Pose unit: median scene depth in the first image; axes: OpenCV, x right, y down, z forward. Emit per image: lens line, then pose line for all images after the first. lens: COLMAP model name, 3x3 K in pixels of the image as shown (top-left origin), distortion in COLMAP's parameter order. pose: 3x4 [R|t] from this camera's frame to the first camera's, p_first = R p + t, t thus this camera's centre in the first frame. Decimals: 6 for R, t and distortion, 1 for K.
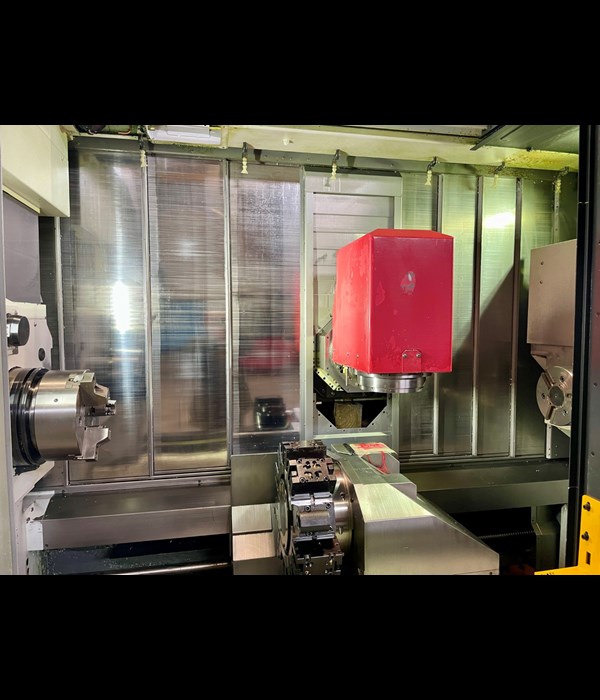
lens RADIAL K [[452.1, 0, 300.0], [0, 452.1, 350.0], [0, 0, 1]] dist [0.054852, -0.065305]
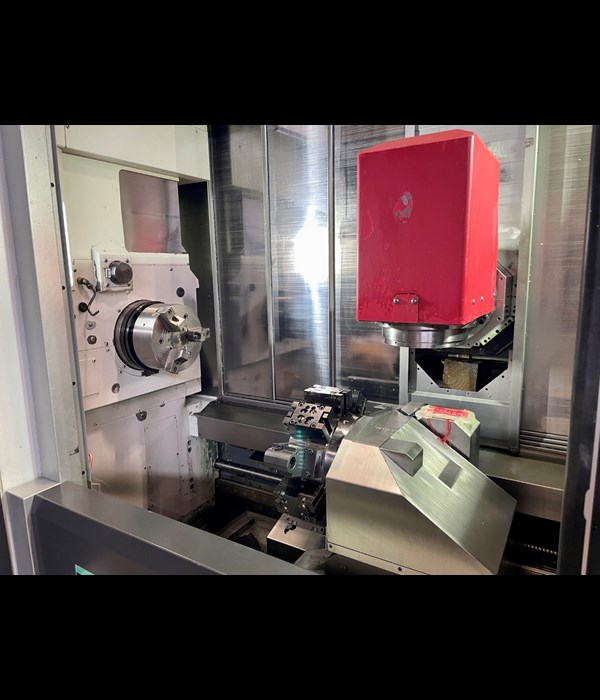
lens RADIAL K [[452.1, 0, 300.0], [0, 452.1, 350.0], [0, 0, 1]] dist [0.054852, -0.065305]
pose [[0.735977, 0.103877, -0.668989, 0.541530], [-0.025436, 0.991704, 0.126003, 0.001464], [0.676528, -0.075719, 0.732514, 0.229740]]
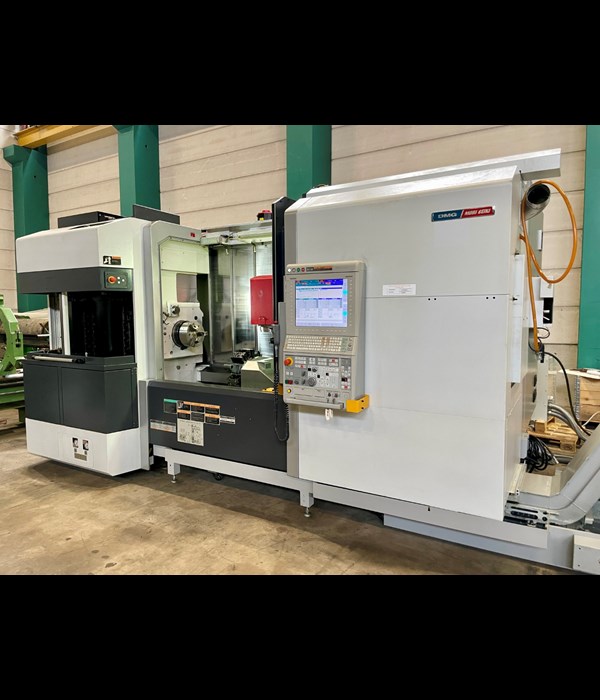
lens RADIAL K [[452.1, 0, 300.0], [0, 452.1, 350.0], [0, 0, 1]] dist [0.054852, -0.065305]
pose [[0.743916, 0.055944, -0.665927, 2.010844], [-0.039063, 0.998426, 0.040239, 0.073325], [0.667130, -0.003921, 0.744931, -0.870210]]
